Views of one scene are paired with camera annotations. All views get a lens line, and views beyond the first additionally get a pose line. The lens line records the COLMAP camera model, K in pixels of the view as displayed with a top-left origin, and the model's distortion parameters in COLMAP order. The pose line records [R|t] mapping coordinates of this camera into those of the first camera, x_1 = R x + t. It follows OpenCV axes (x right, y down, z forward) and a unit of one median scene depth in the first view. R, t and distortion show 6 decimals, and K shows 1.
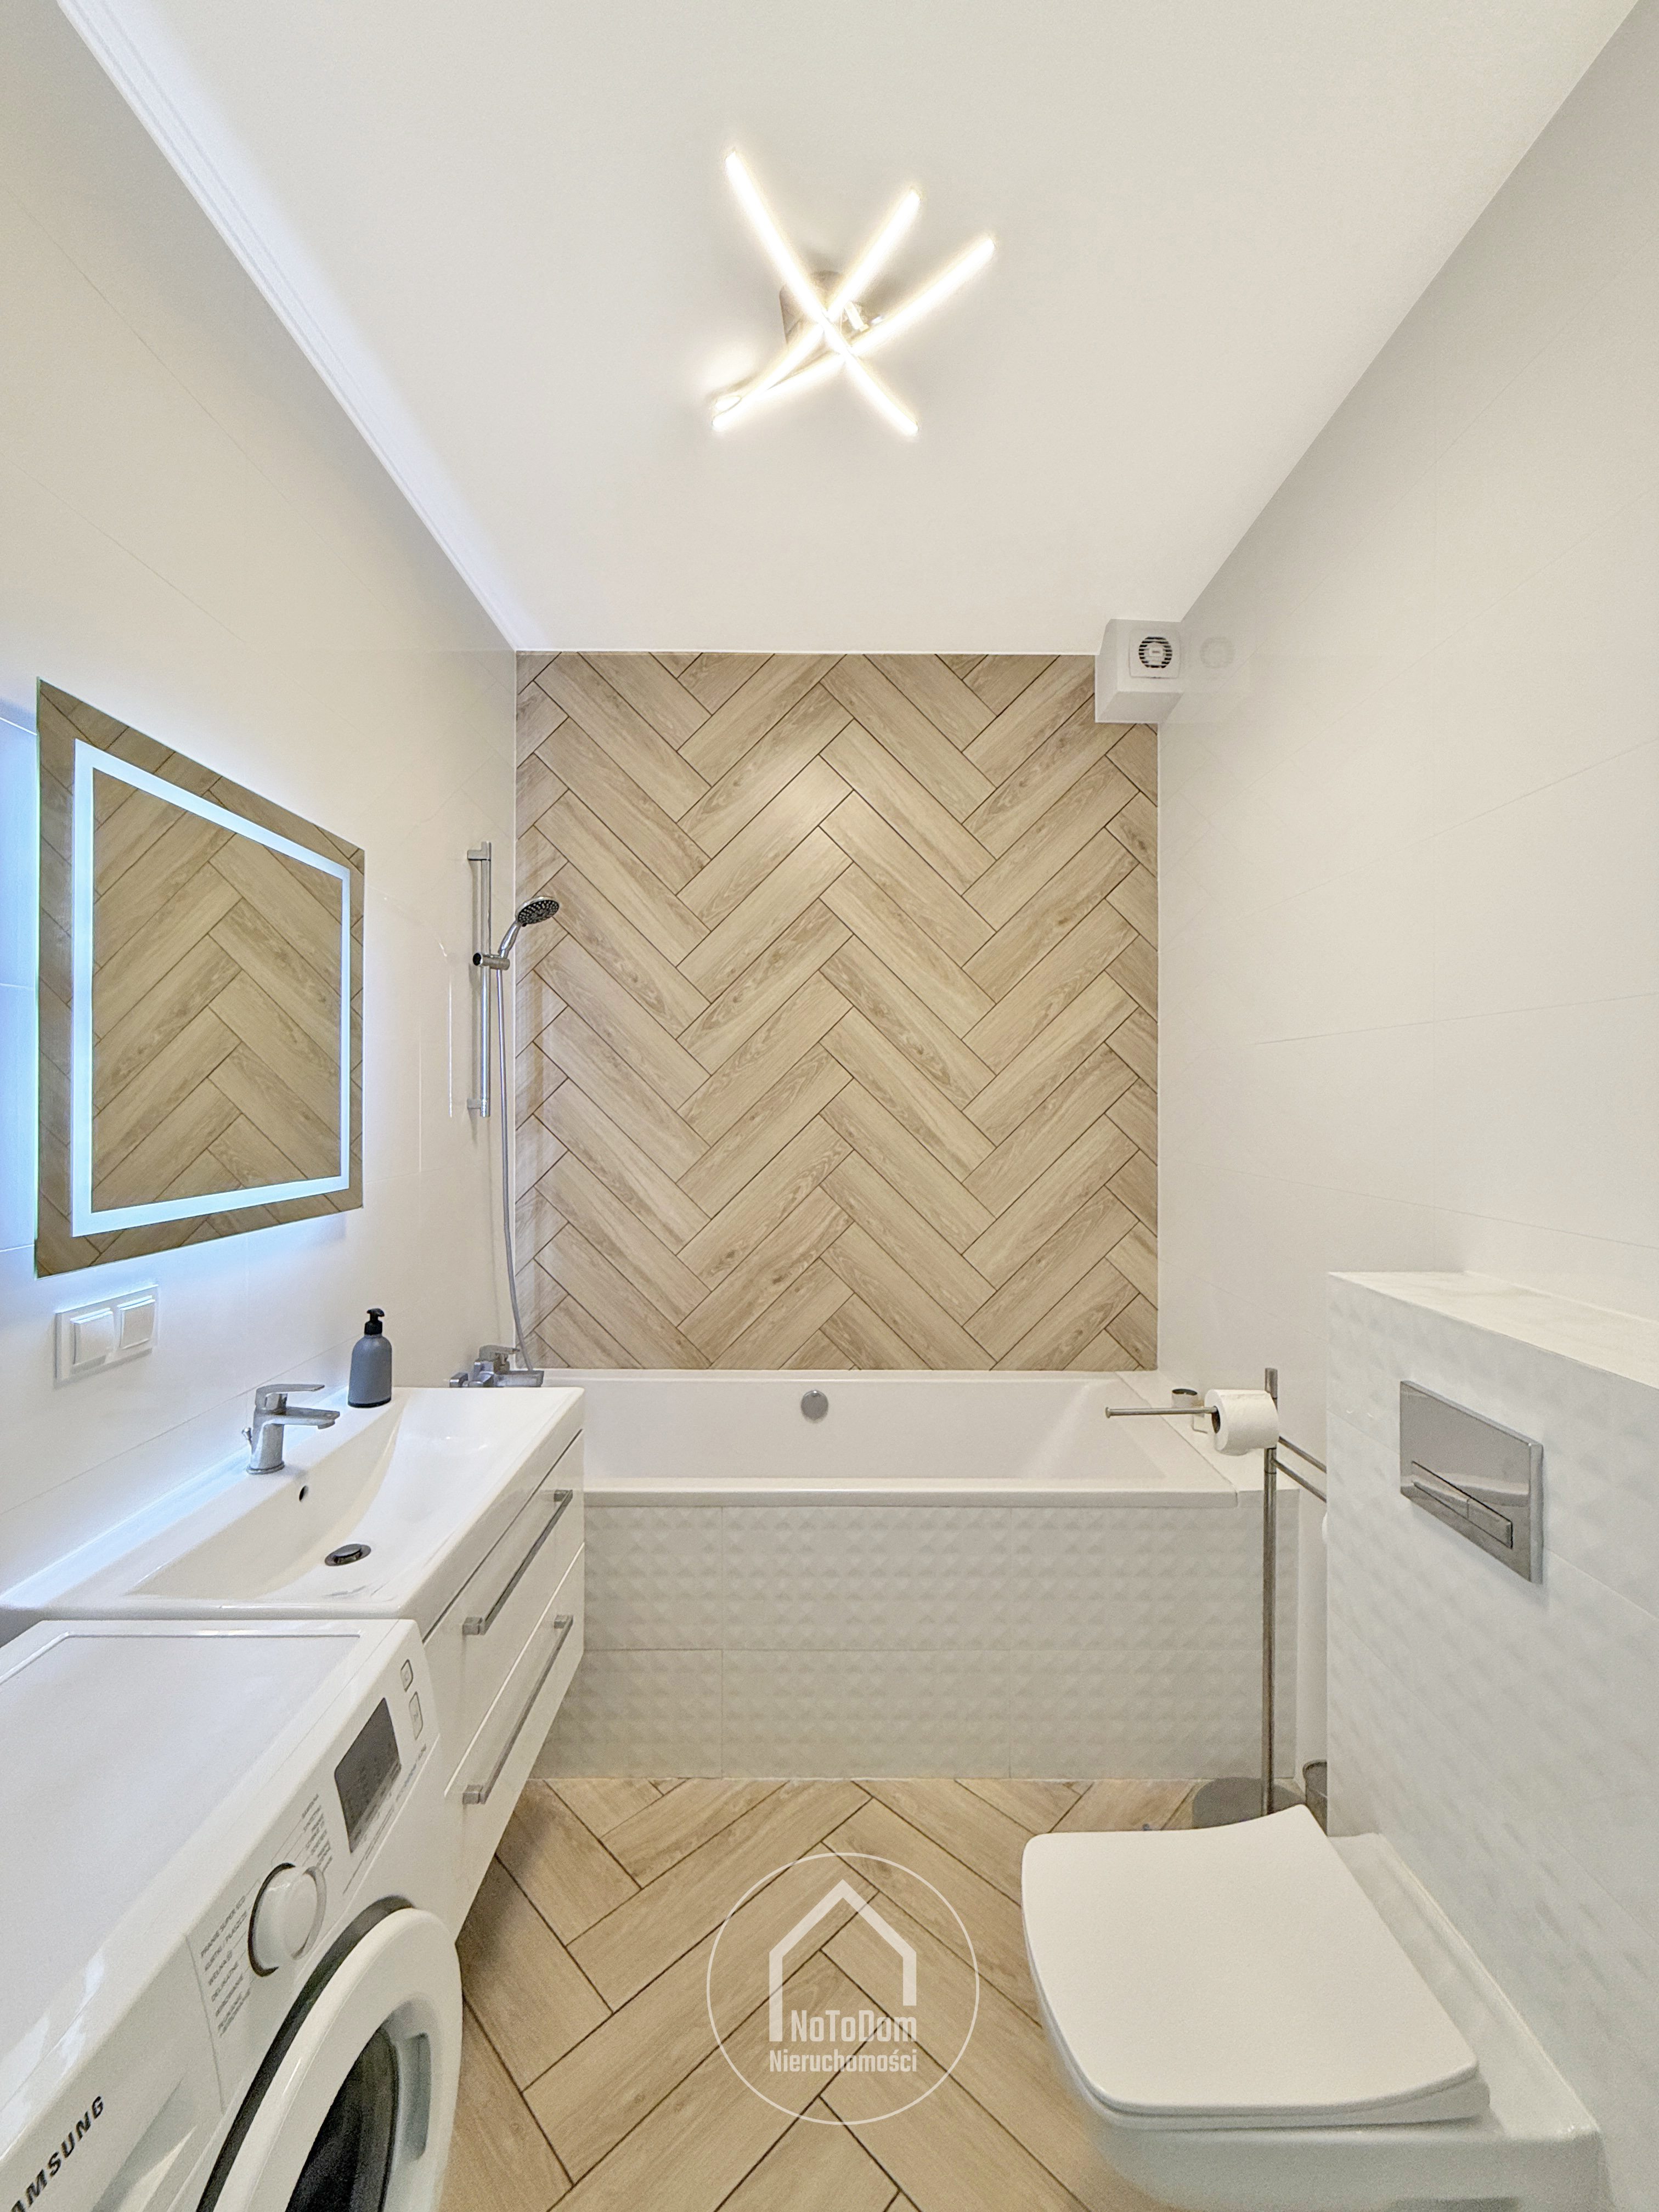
lens RADIAL K [[880.9, 0, 832.7], [0, 880.9, 1099.5], [0, 0, 1]] dist [0.000648, -0.000007]
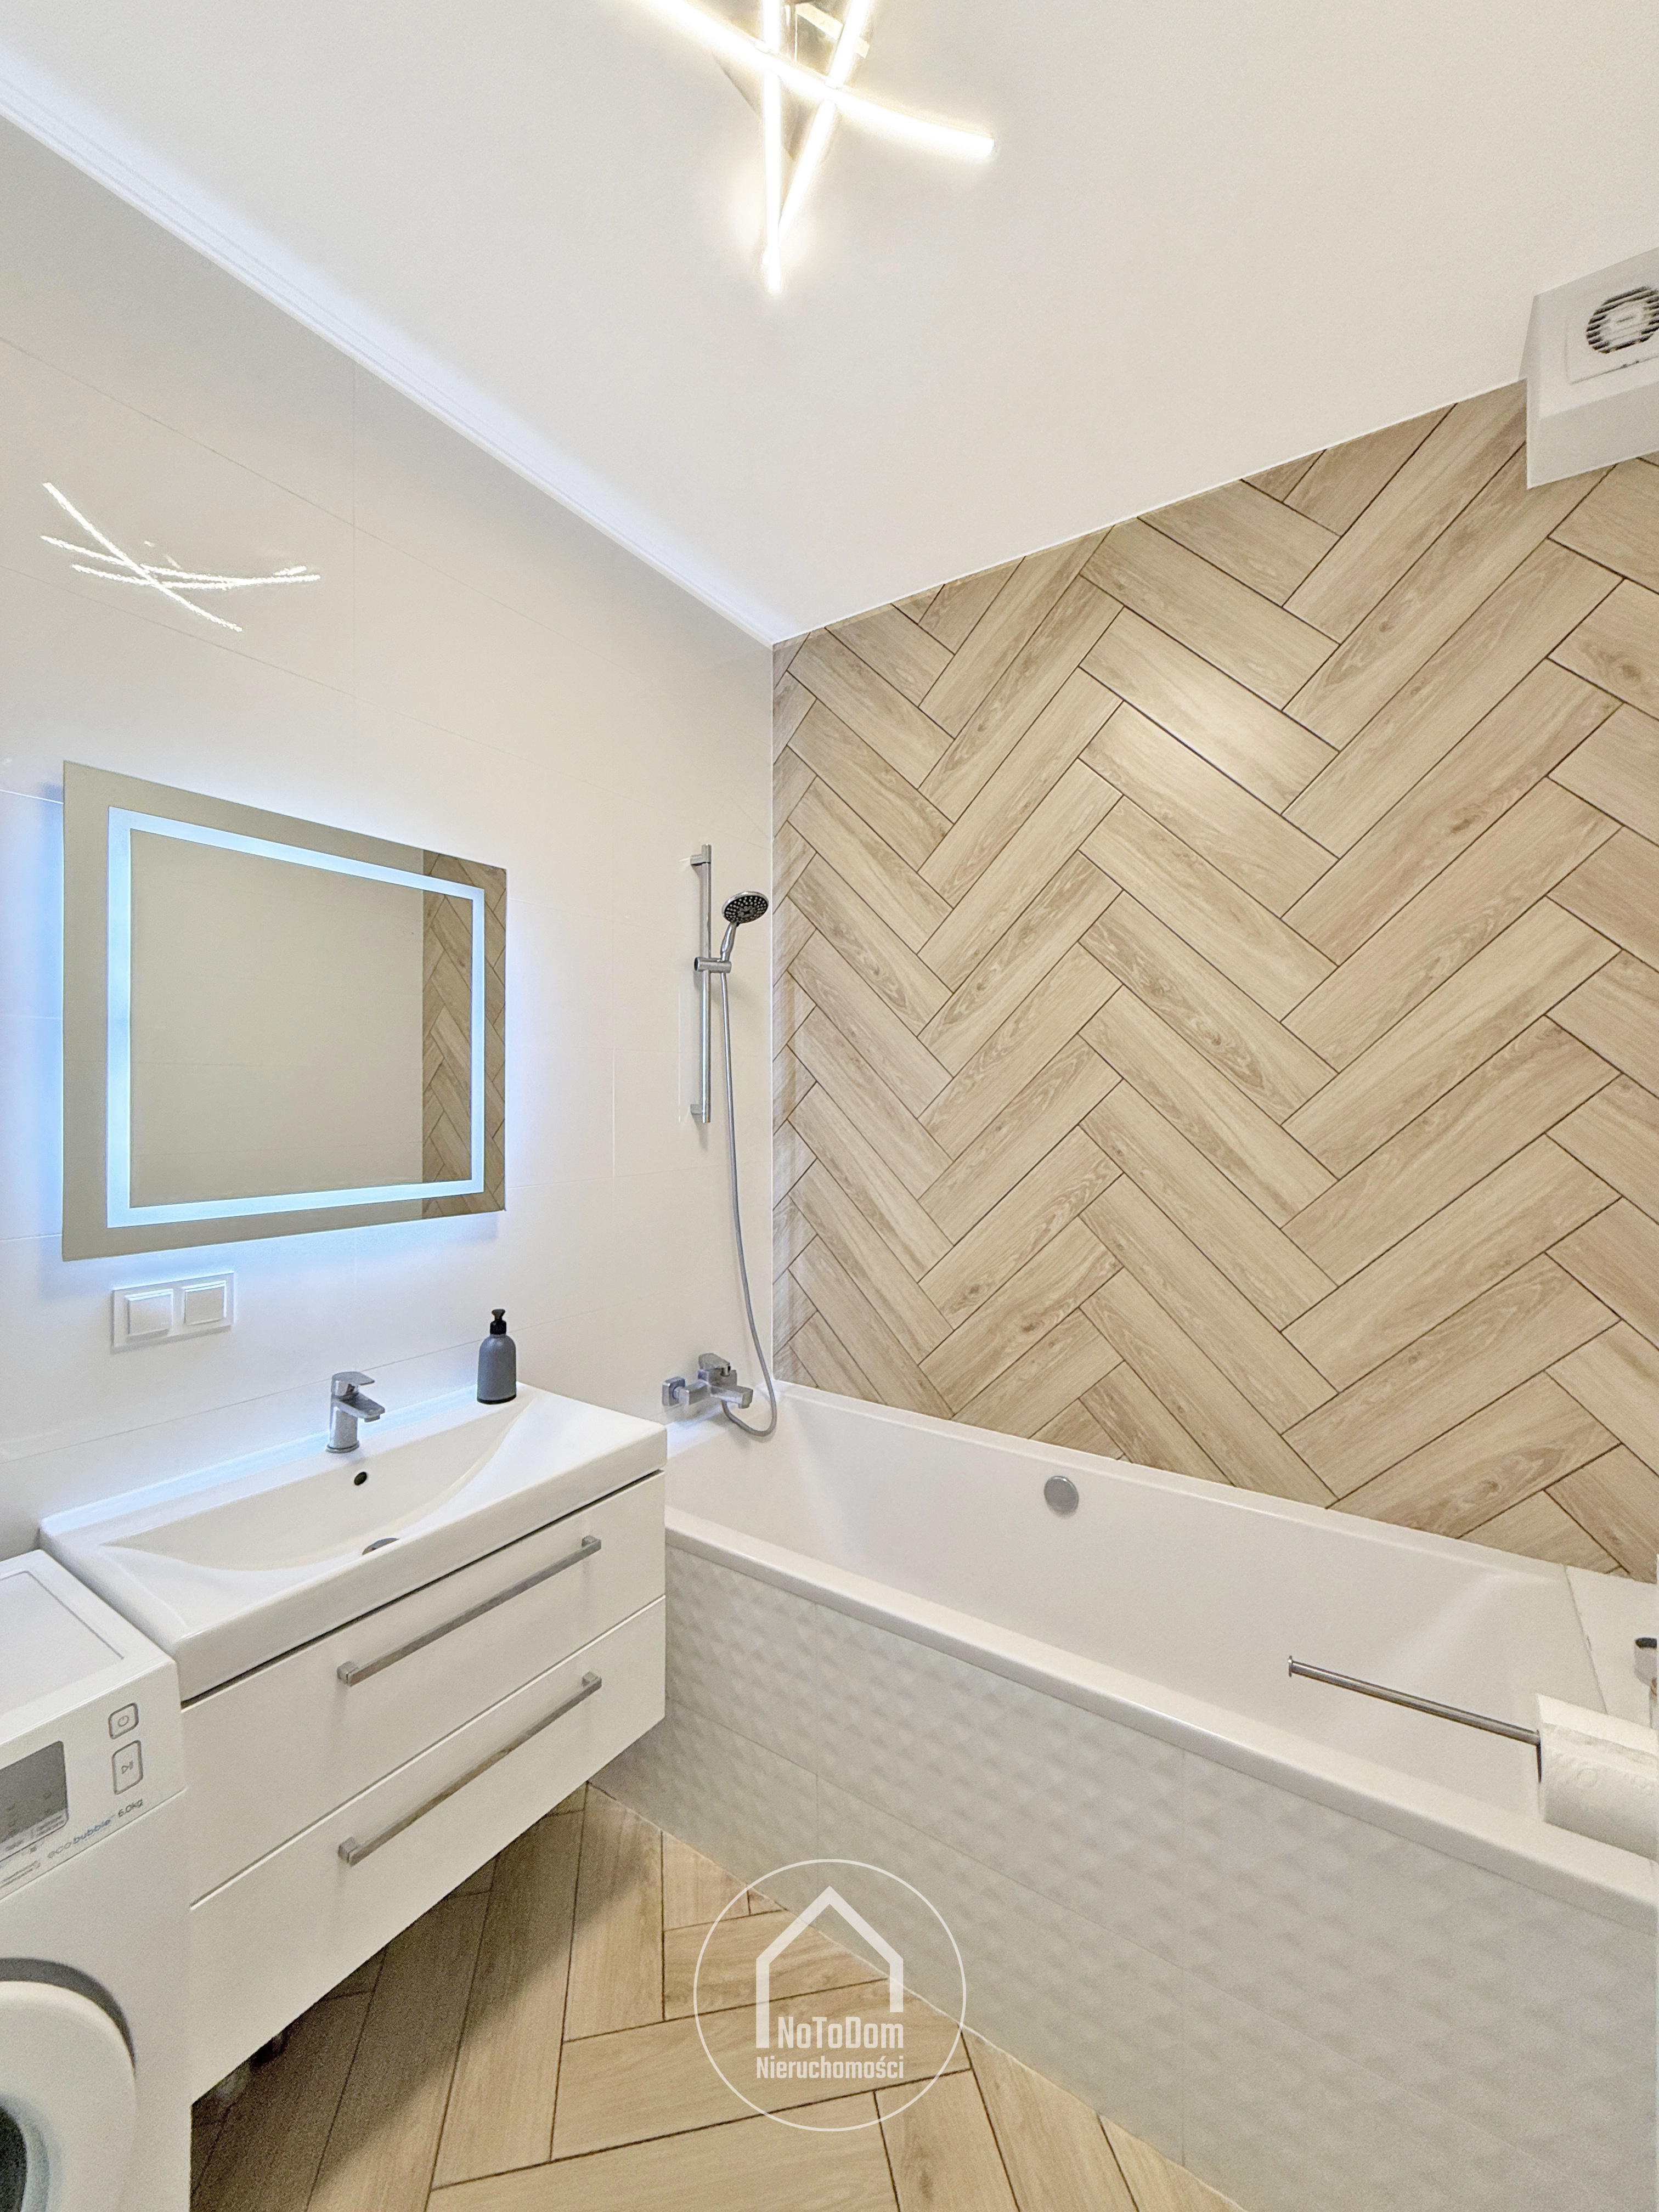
lens RADIAL K [[880.9, 0, 832.7], [0, 880.9, 1099.5], [0, 0, 1]] dist [0.000648, -0.000007]
pose [[0.827770, 0.003211, -0.561059, 0.243970], [-0.001392, 0.999992, 0.003668, -0.008910], [0.561066, -0.002255, 0.827768, 0.227565]]
